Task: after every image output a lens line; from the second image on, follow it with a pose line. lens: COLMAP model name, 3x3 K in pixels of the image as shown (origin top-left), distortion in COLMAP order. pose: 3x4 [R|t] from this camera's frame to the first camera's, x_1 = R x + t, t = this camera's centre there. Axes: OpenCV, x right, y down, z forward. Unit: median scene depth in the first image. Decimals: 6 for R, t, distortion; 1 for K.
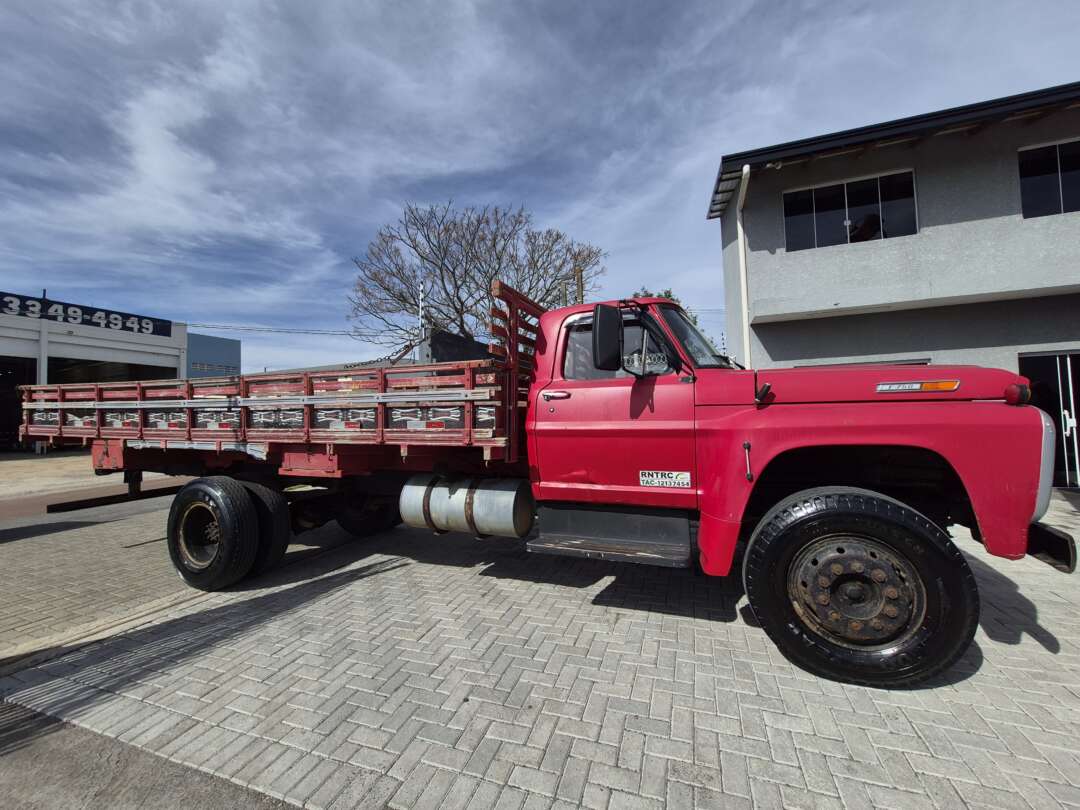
lens RADIAL K [[410.4, 0, 536.4], [0, 410.4, 401.6], [0, 0, 1]] dist [-0.006564, -0.000449]
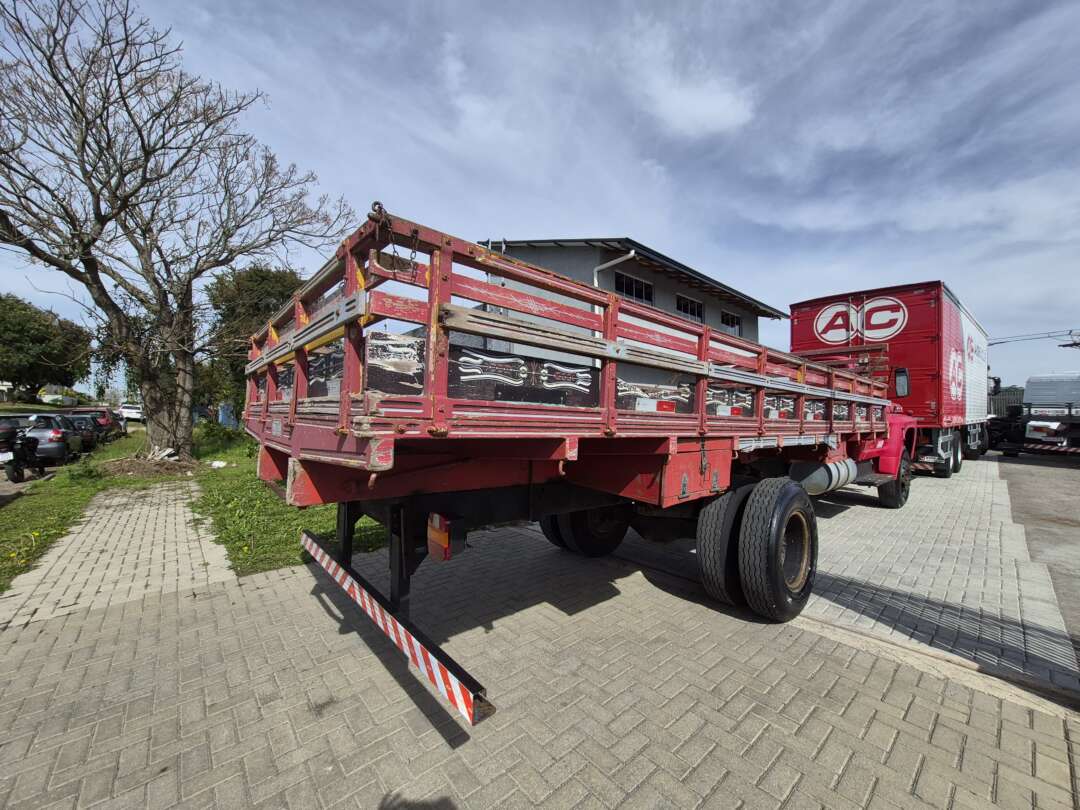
lens RADIAL K [[421.3, 0, 543.1], [0, 421.3, 406.8], [0, 0, 1]] dist [0.003125, -0.000343]
pose [[0.478689, 0.039576, 0.877092, -1.468636], [-0.049499, 0.998611, -0.018045, 0.065558], [-0.876588, -0.034777, 0.479983, 0.845197]]
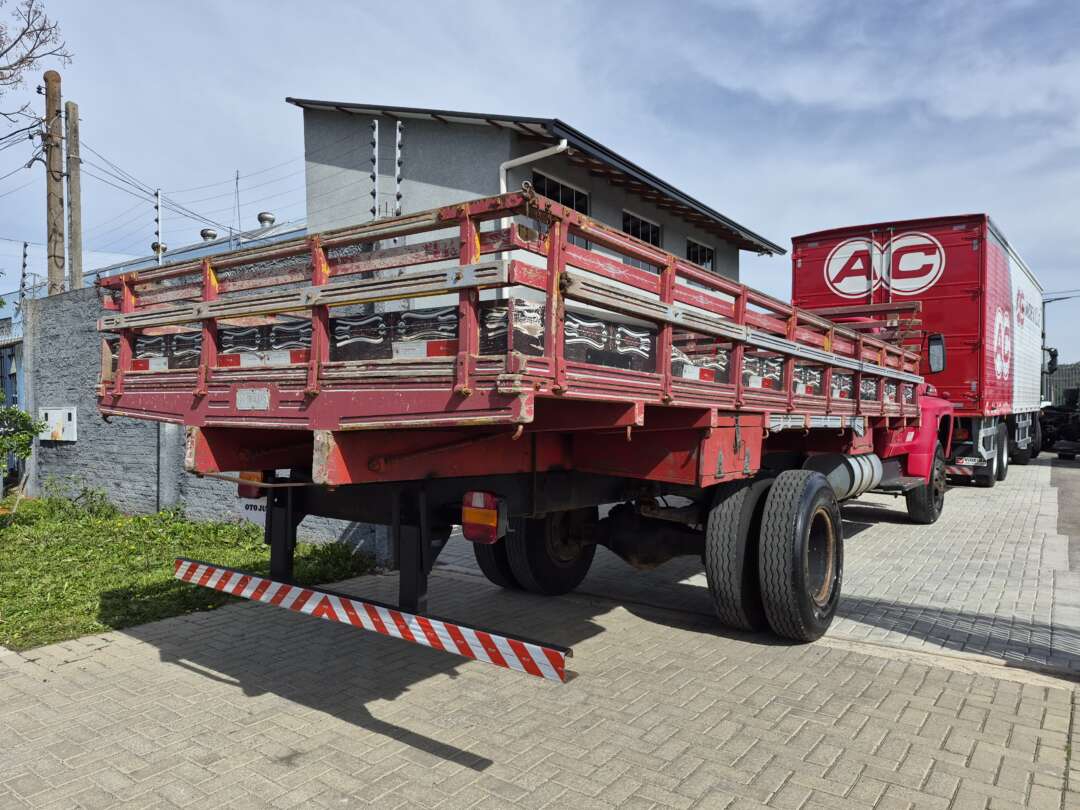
lens RADIAL K [[746.8, 0, 522.4], [0, 746.8, 409.7], [0, 0, 1]] dist [0.093607, -0.107114]
pose [[0.288570, 0.019468, 0.957261, -1.743891], [-0.044149, 0.999000, -0.007008, 0.095426], [-0.956440, -0.040240, 0.289141, 0.901927]]
